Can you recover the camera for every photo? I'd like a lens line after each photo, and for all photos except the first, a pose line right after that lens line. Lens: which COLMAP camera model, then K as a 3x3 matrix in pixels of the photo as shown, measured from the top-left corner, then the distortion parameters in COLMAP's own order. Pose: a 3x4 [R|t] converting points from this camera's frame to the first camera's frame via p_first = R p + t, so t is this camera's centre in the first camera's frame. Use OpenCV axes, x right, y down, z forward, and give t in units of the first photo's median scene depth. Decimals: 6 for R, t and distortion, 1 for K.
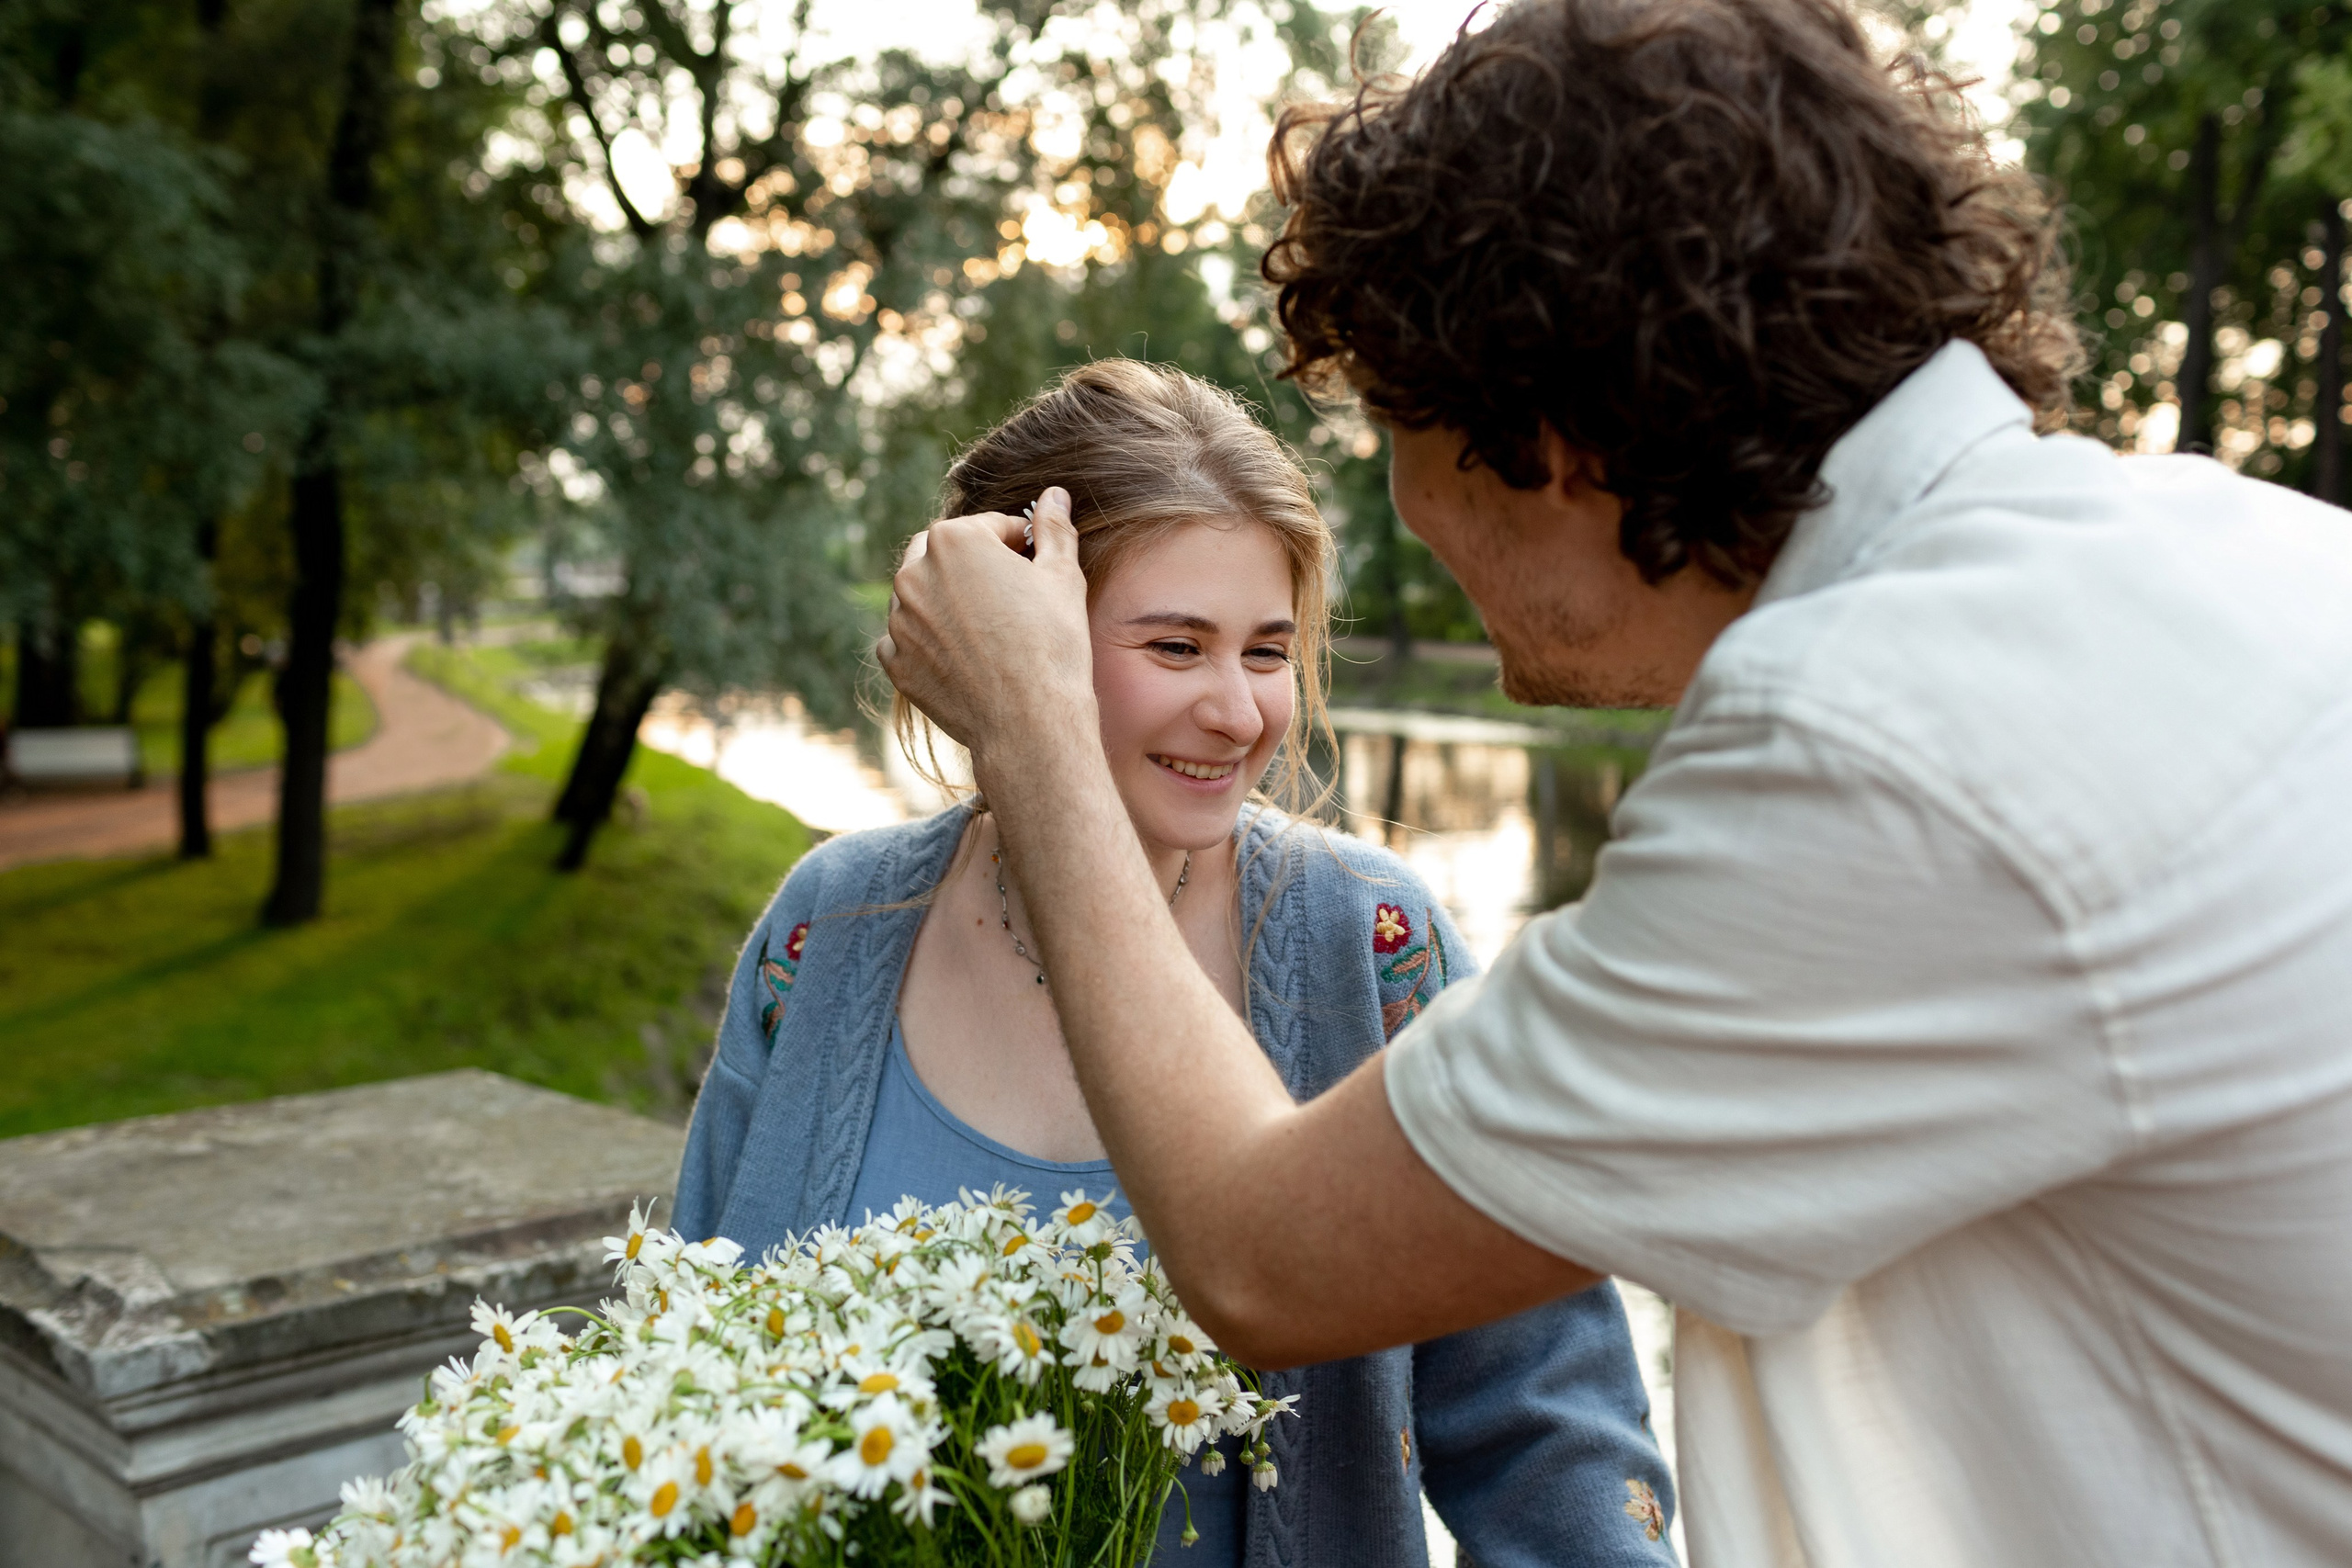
lens RADIAL K [[2386.2, 0, 1084.1], [0, 2386.2, 738.1], [0, 0, 1]] dist [0.016558, 0.000000]
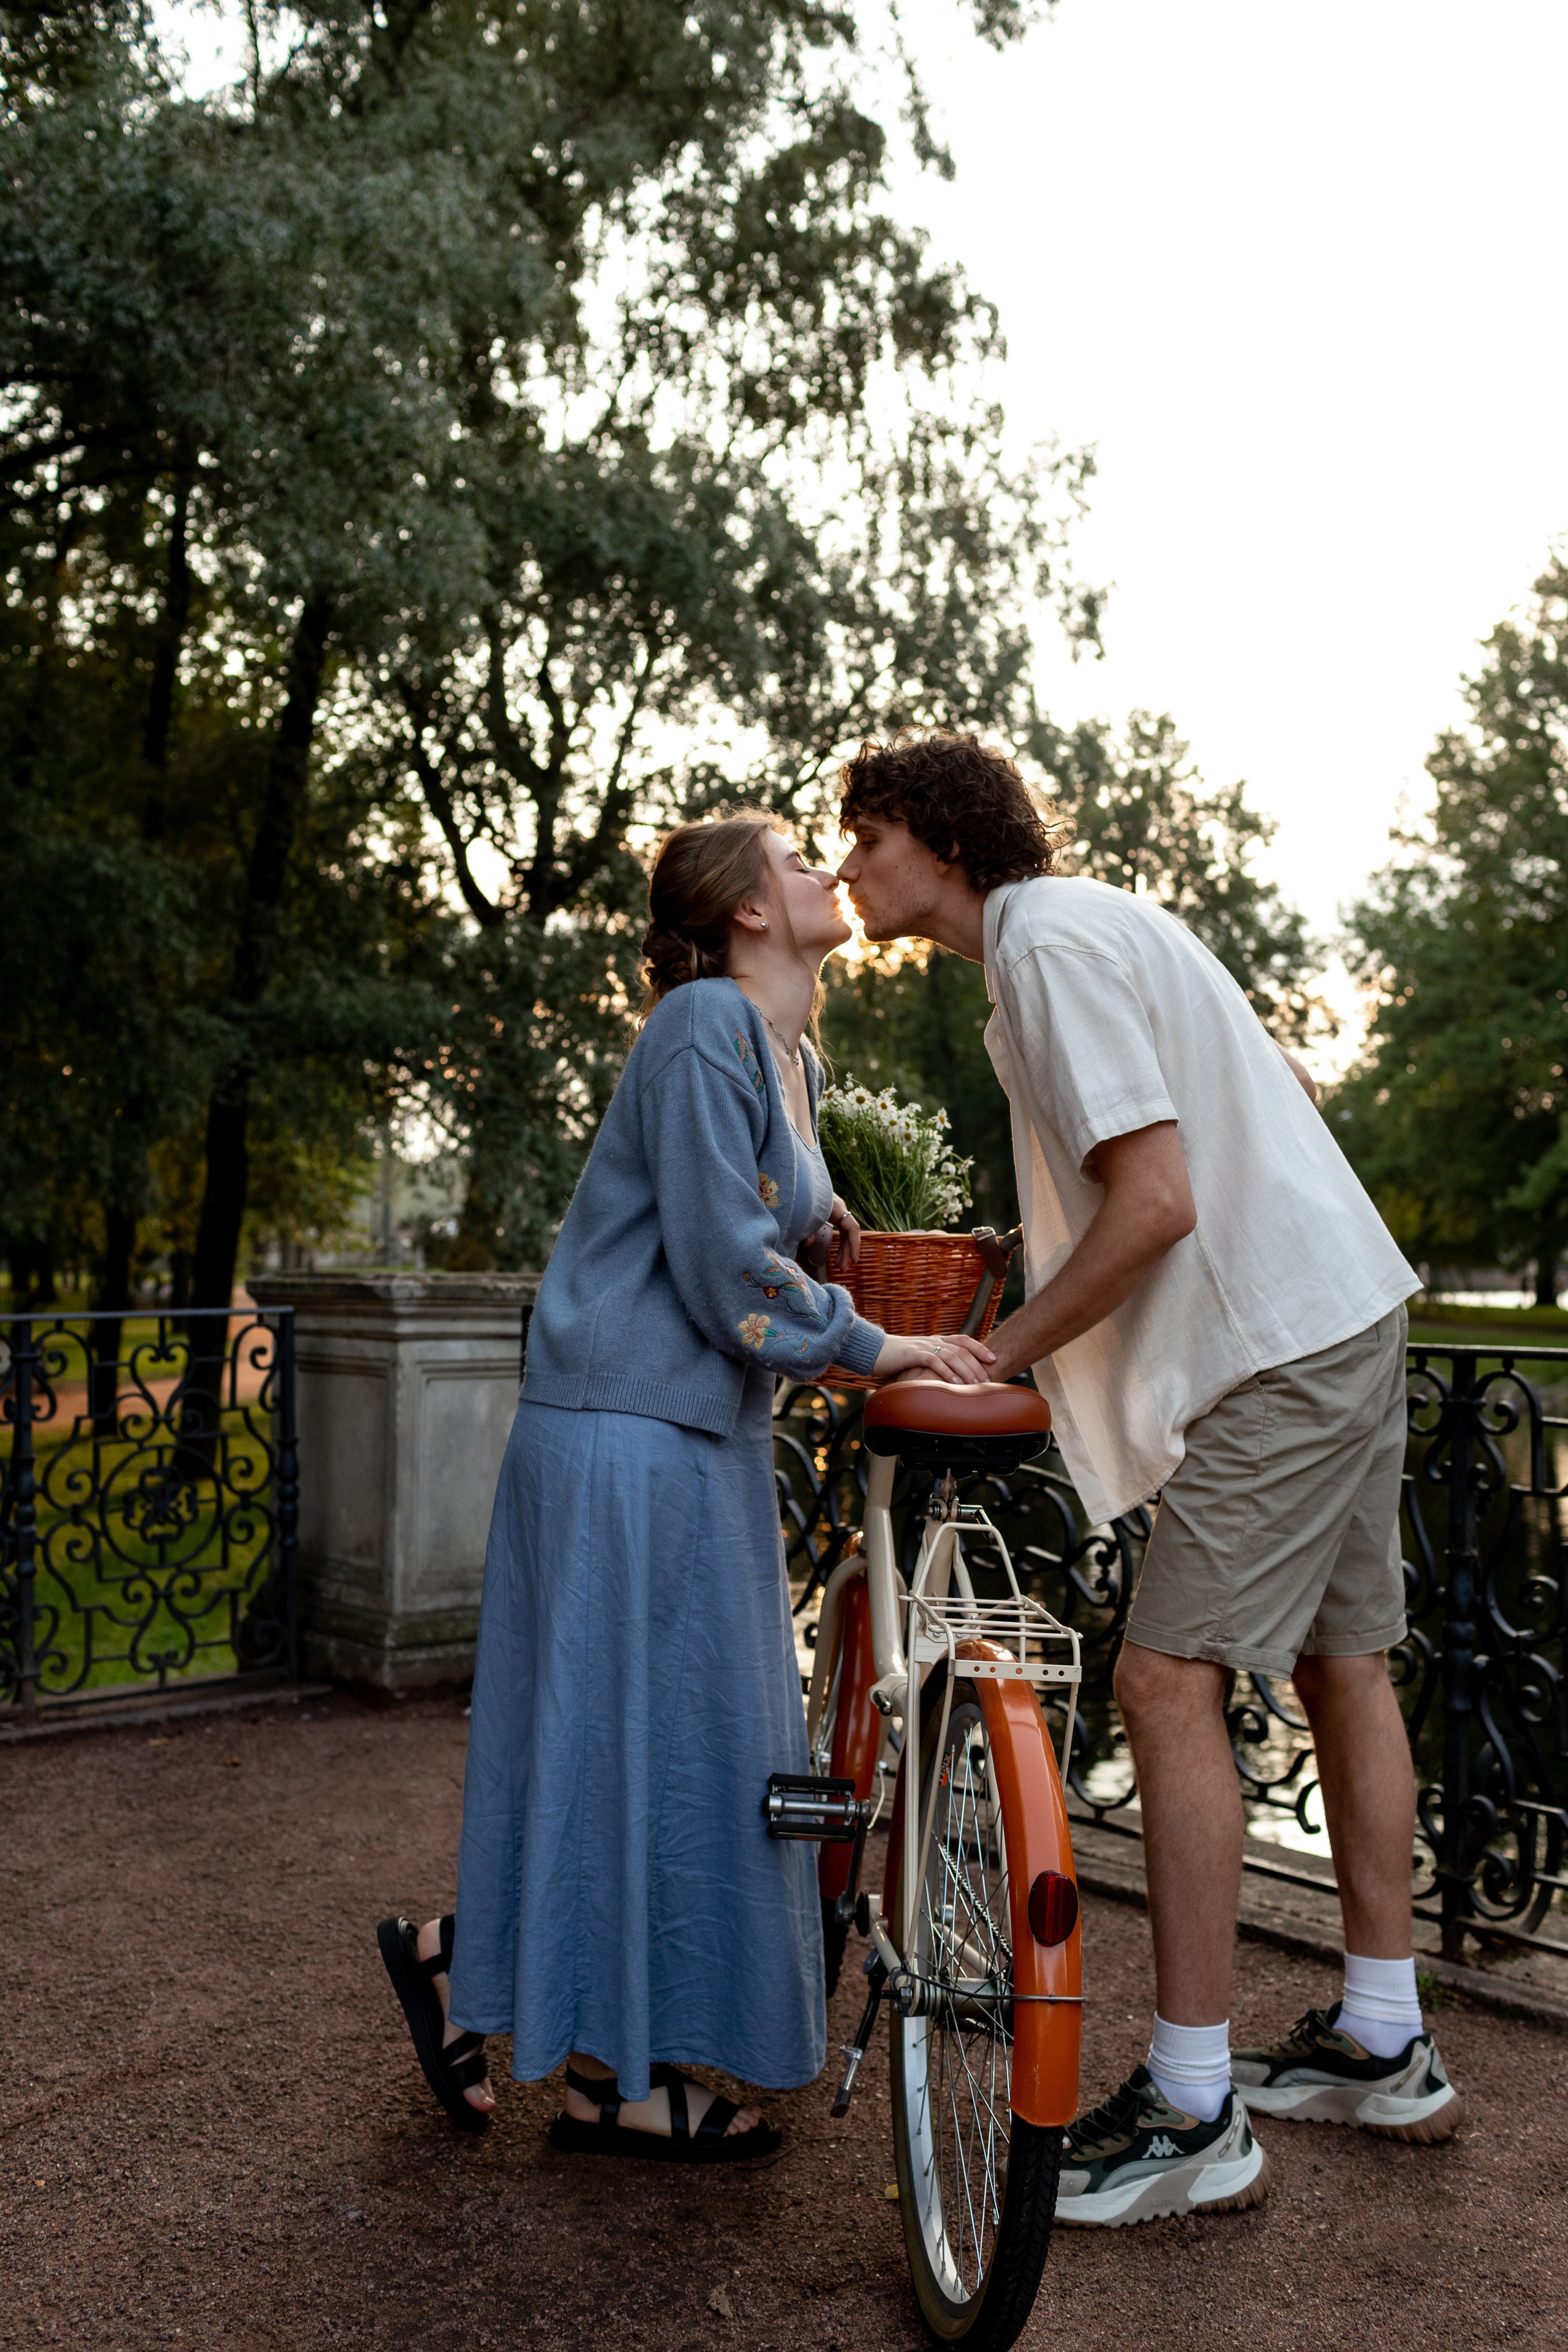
lens RADIAL K [[2386.5, 0, 676.1], [0, 2386.5, 1134.3], [0, 0, 1]] dist [0.016558, 0.000000]
pose [[0.995687, 0.007705, -0.092457, 0.018451], [-0.018299, 0.993279, -0.114286, 0.028440], [0.090955, 0.115485, 0.989136, -0.150608]]
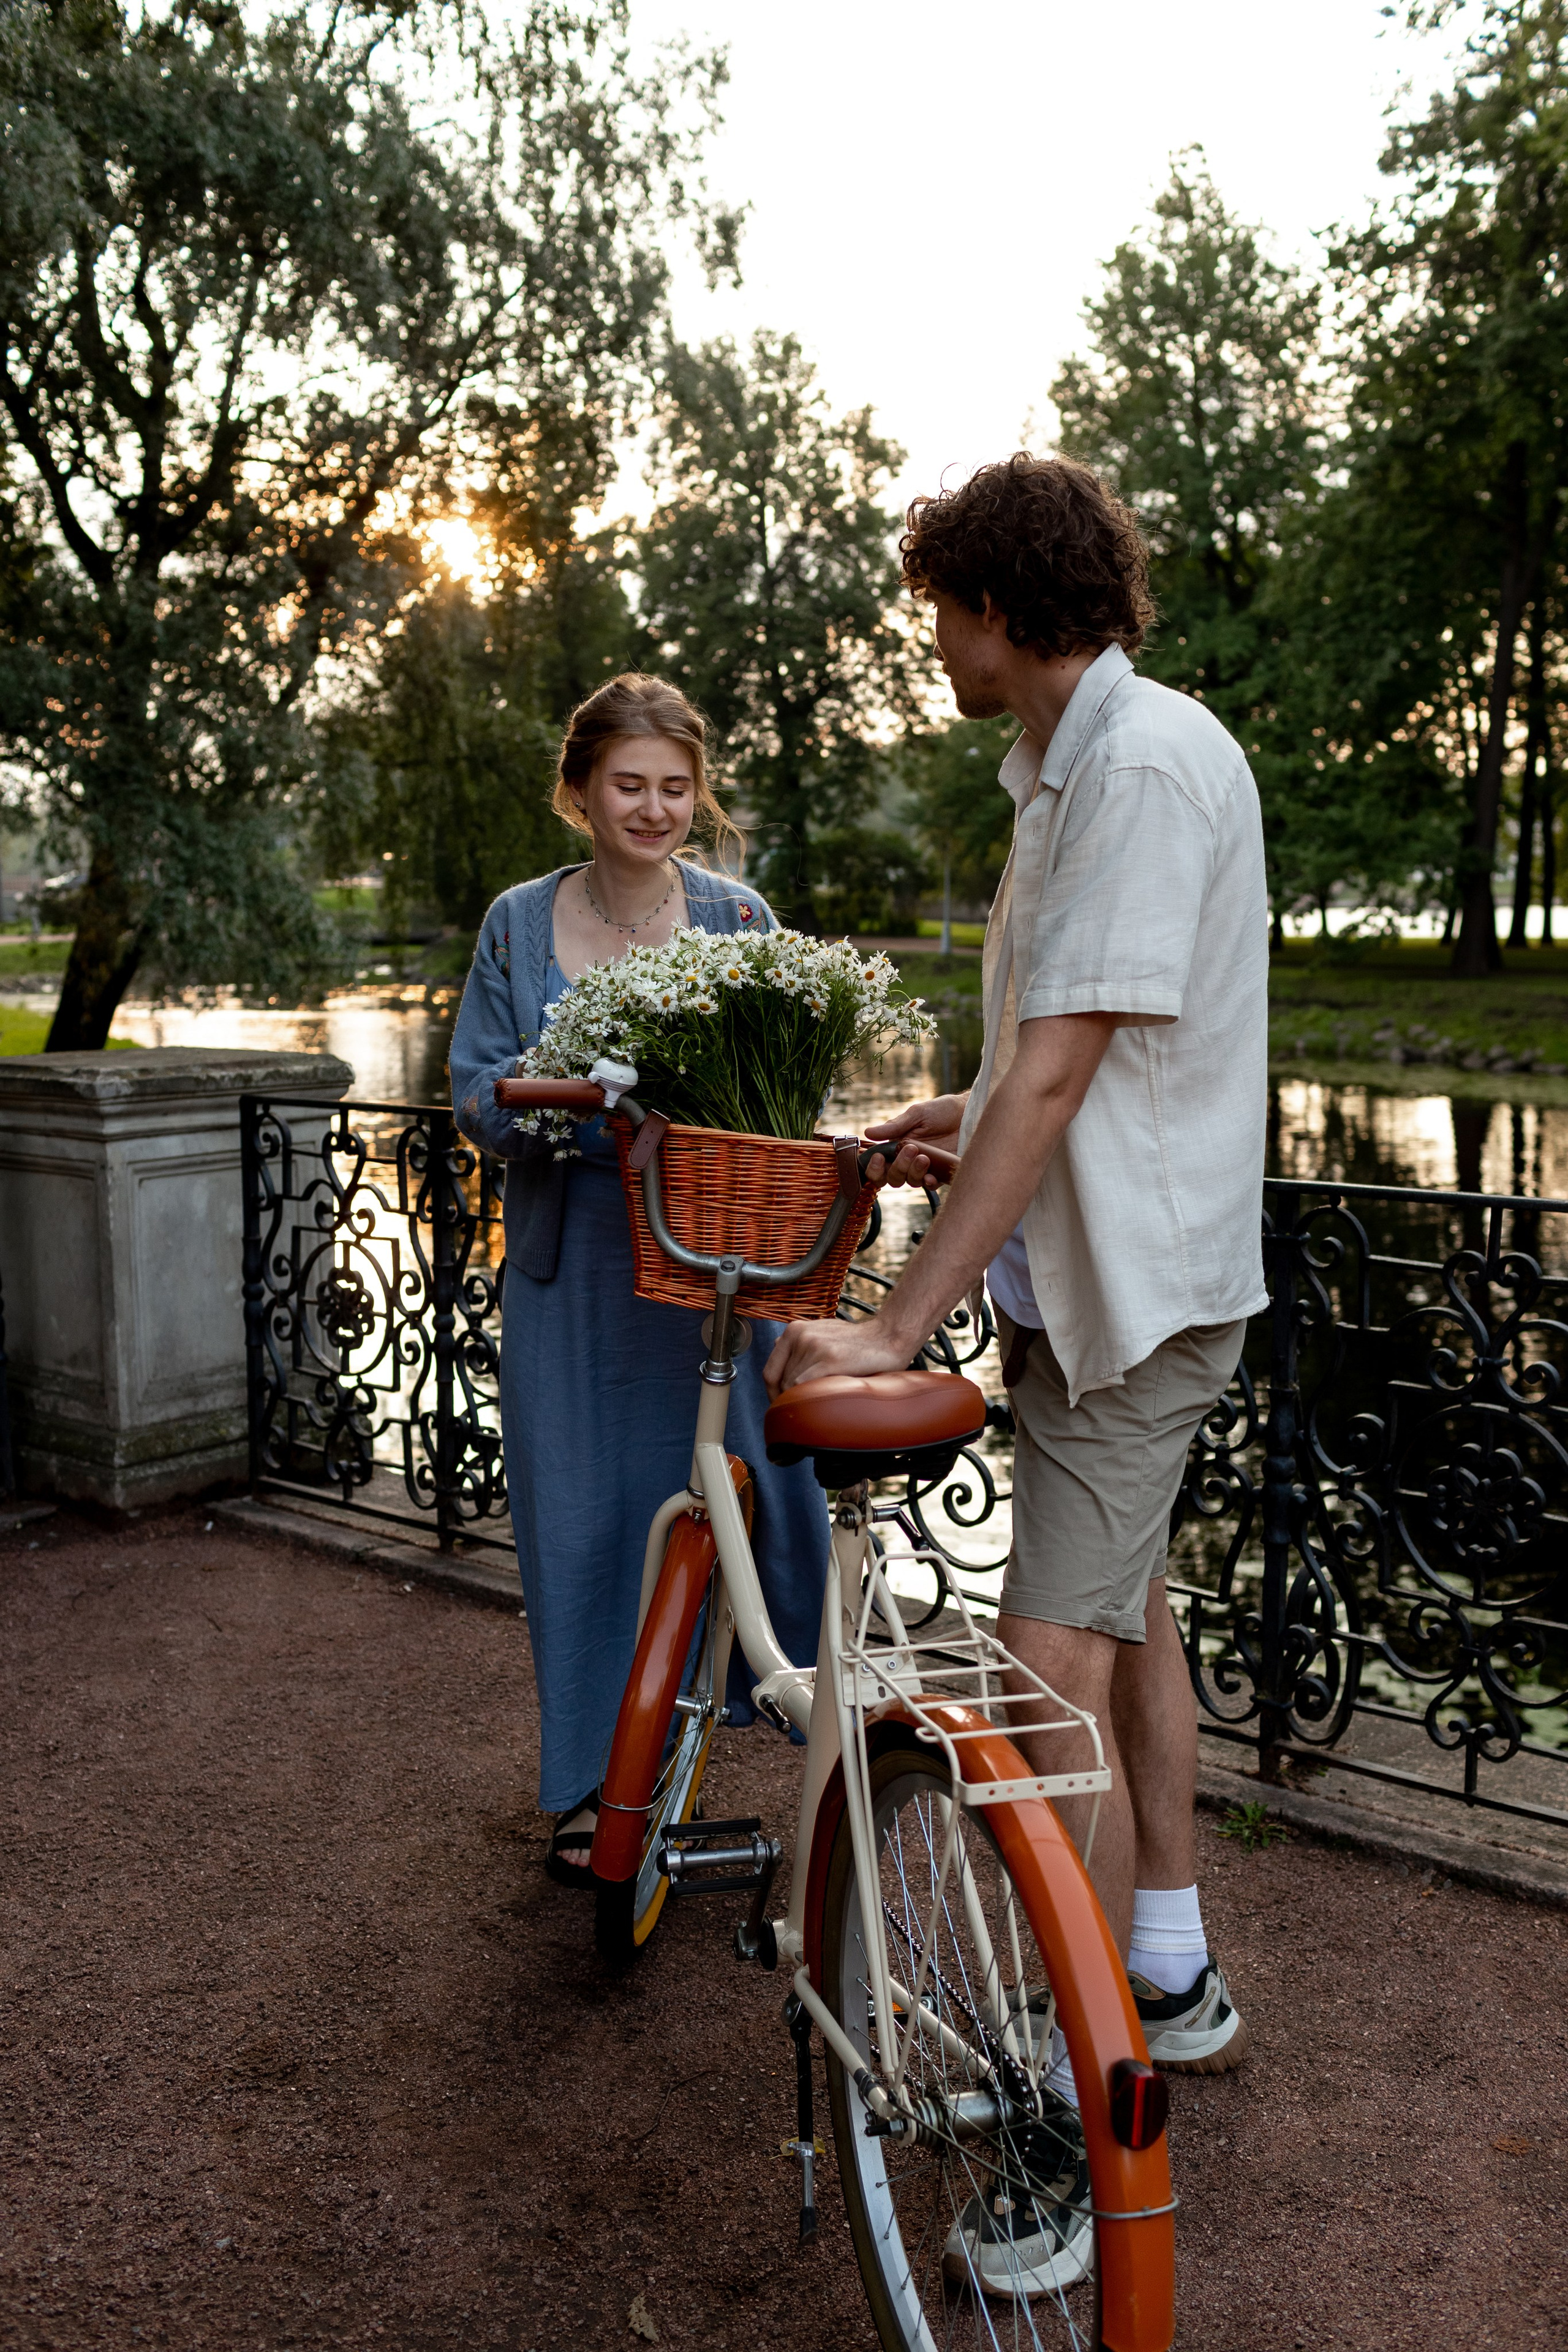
lens RADIAL K [[2386.5, 0, 728.4], [0, 2386.5, 1172.6], [0, 0, 1]] dist [0.016558, 0.000000]
pose [[0.996499, -0.027182, 0.079062, 0.012772], [0.023183, 0.998426, 0.051072, 0.020807], [-0.080326, -0.049061, 0.995561, -0.143675]]
